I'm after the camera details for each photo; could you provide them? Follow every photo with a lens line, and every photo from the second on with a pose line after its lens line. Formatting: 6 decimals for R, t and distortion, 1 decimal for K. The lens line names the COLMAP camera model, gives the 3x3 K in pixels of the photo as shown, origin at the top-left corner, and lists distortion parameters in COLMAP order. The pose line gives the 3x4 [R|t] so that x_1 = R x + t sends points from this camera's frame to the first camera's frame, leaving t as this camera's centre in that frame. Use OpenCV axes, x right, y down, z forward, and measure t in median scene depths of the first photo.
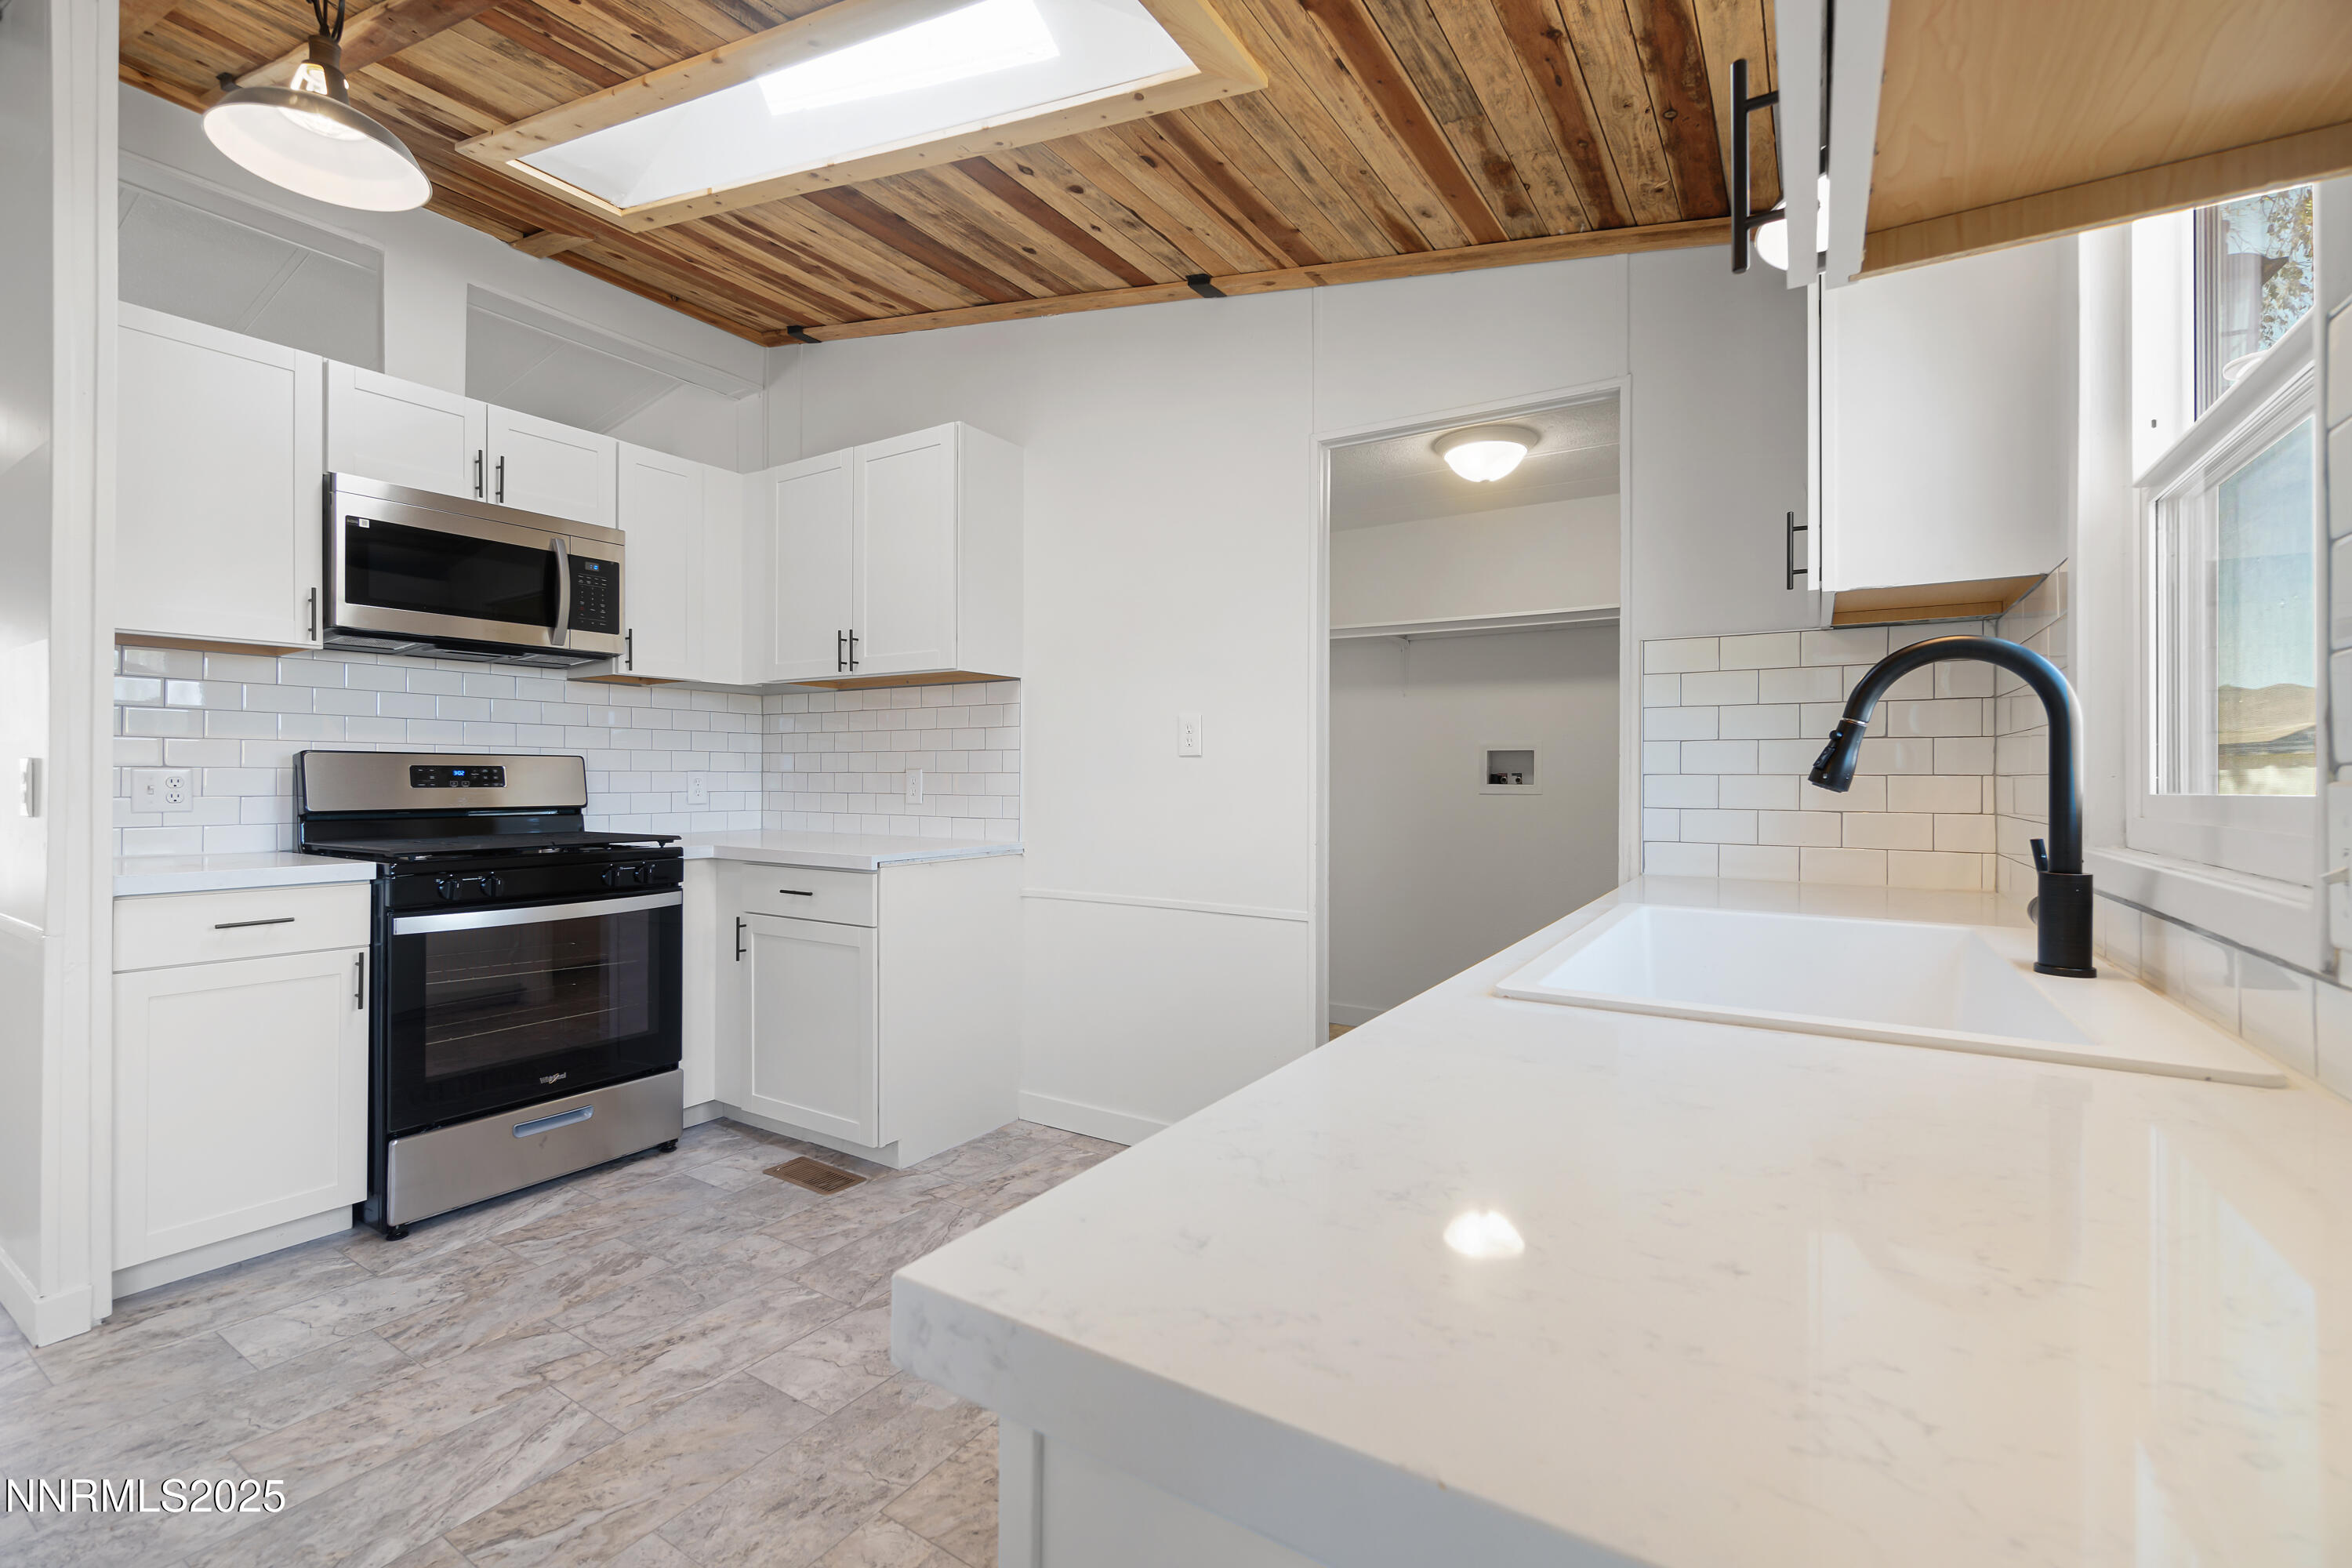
lens RADIAL K [[1009.3, 0, 1163.9], [0, 1009.3, 777.5], [0, 0, 1]] dist [-0.006201, 0.000298]
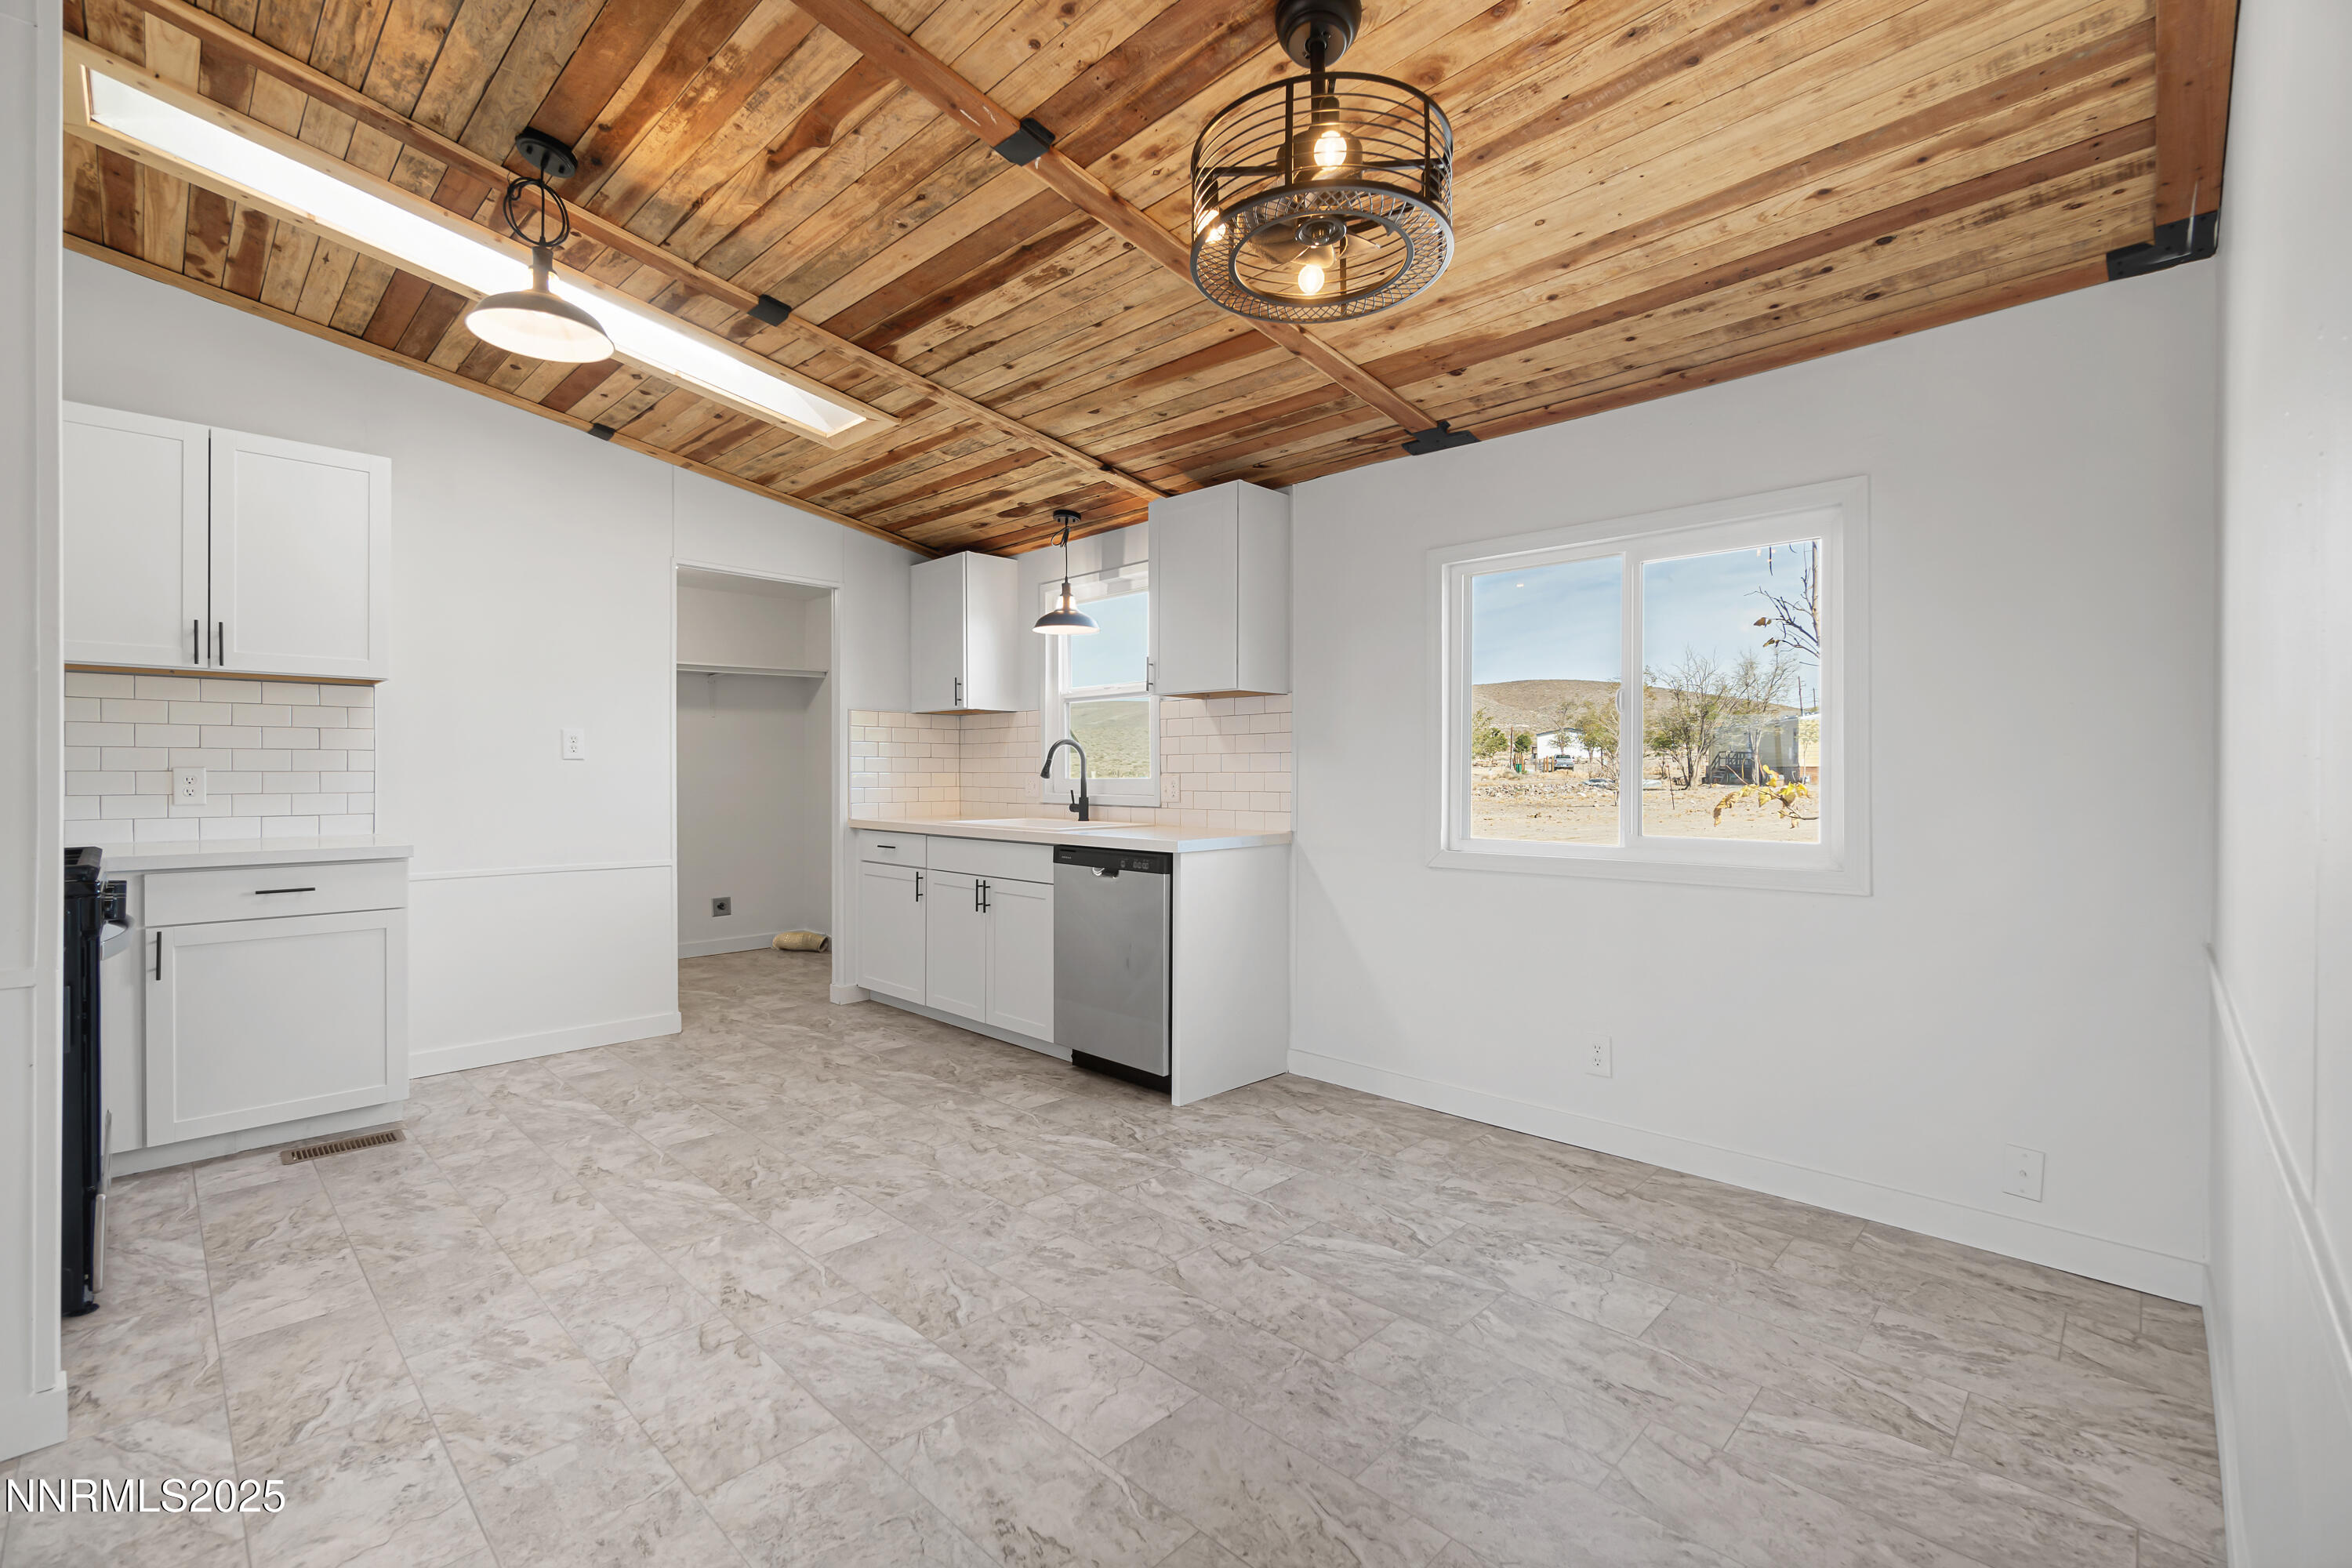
lens RADIAL K [[1009.3, 0, 1162.9], [0, 1009.3, 776.3], [0, 0, 1]] dist [-0.006201, 0.000298]
pose [[0.208715, -0.009160, 0.977934, -1.277694], [-0.002426, 0.999948, 0.009883, -0.014940], [-0.977973, -0.004435, 0.208682, -0.084220]]
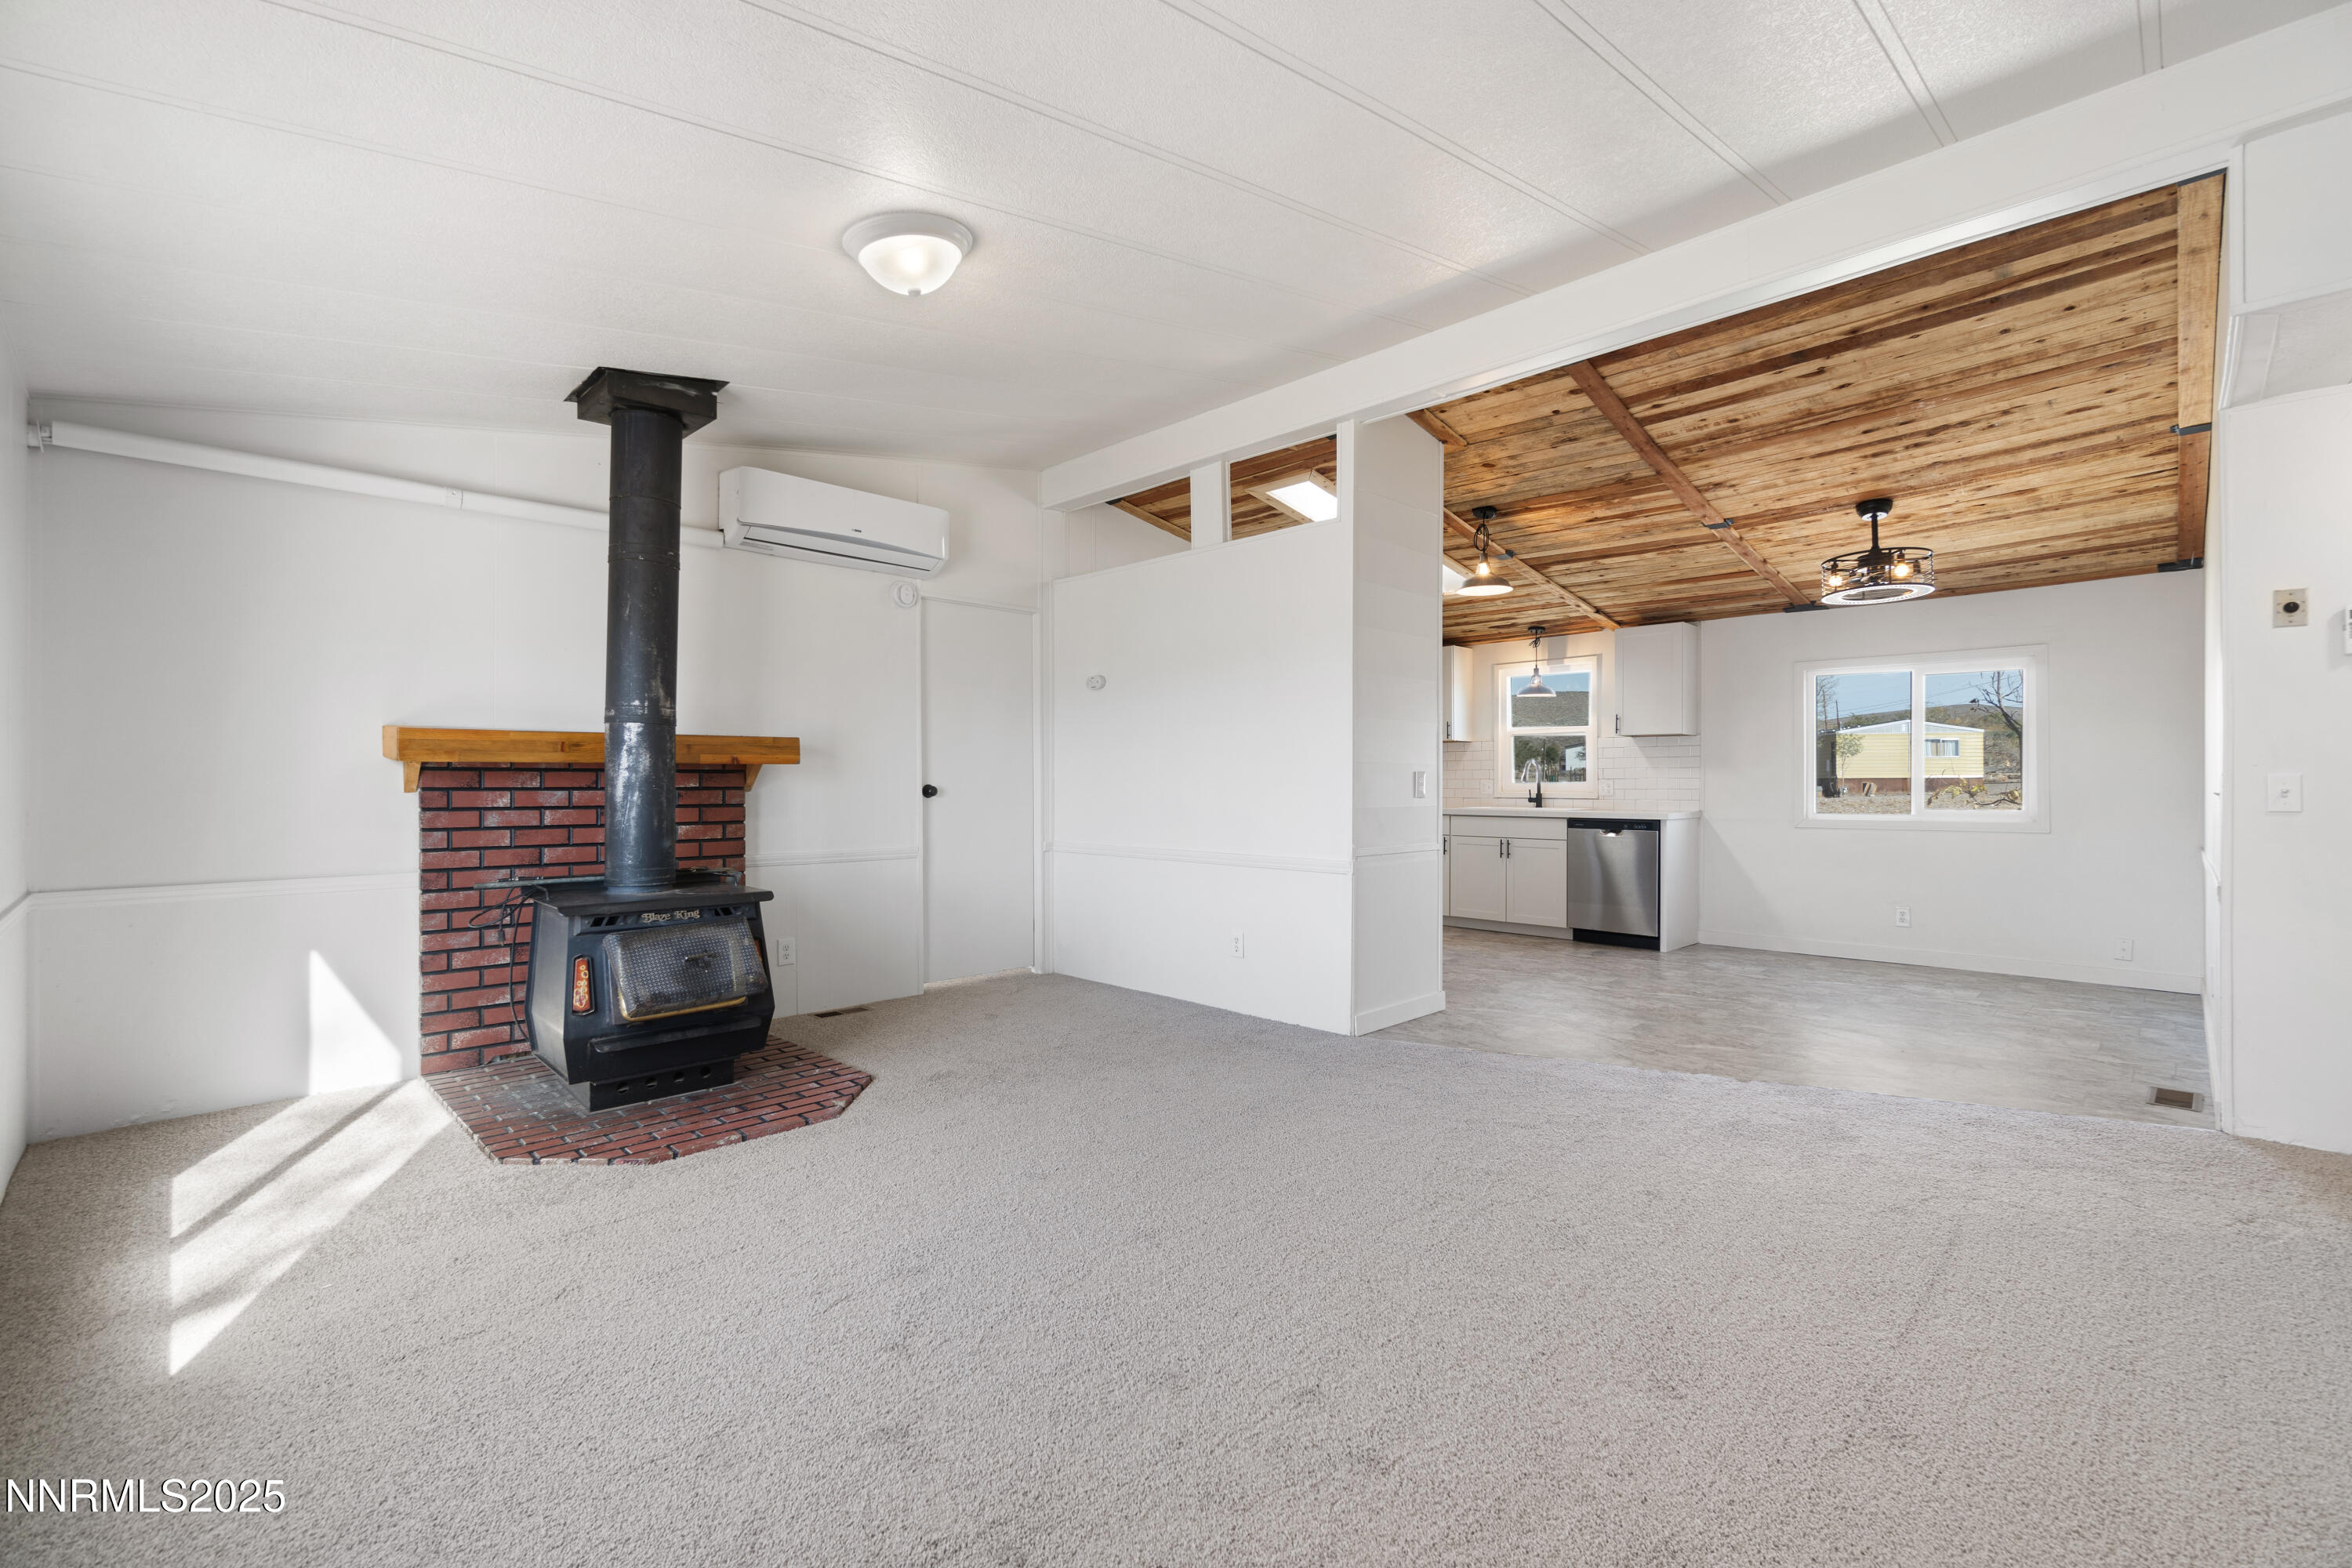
lens RADIAL K [[1009.3, 0, 1163.1], [0, 1009.3, 778.7], [0, 0, 1]] dist [-0.006201, 0.000298]
pose [[0.222560, -0.000634, 0.974919, -2.687430], [-0.004532, 0.999988, 0.001685, -0.004506], [-0.974909, -0.004793, 0.222554, 0.810483]]
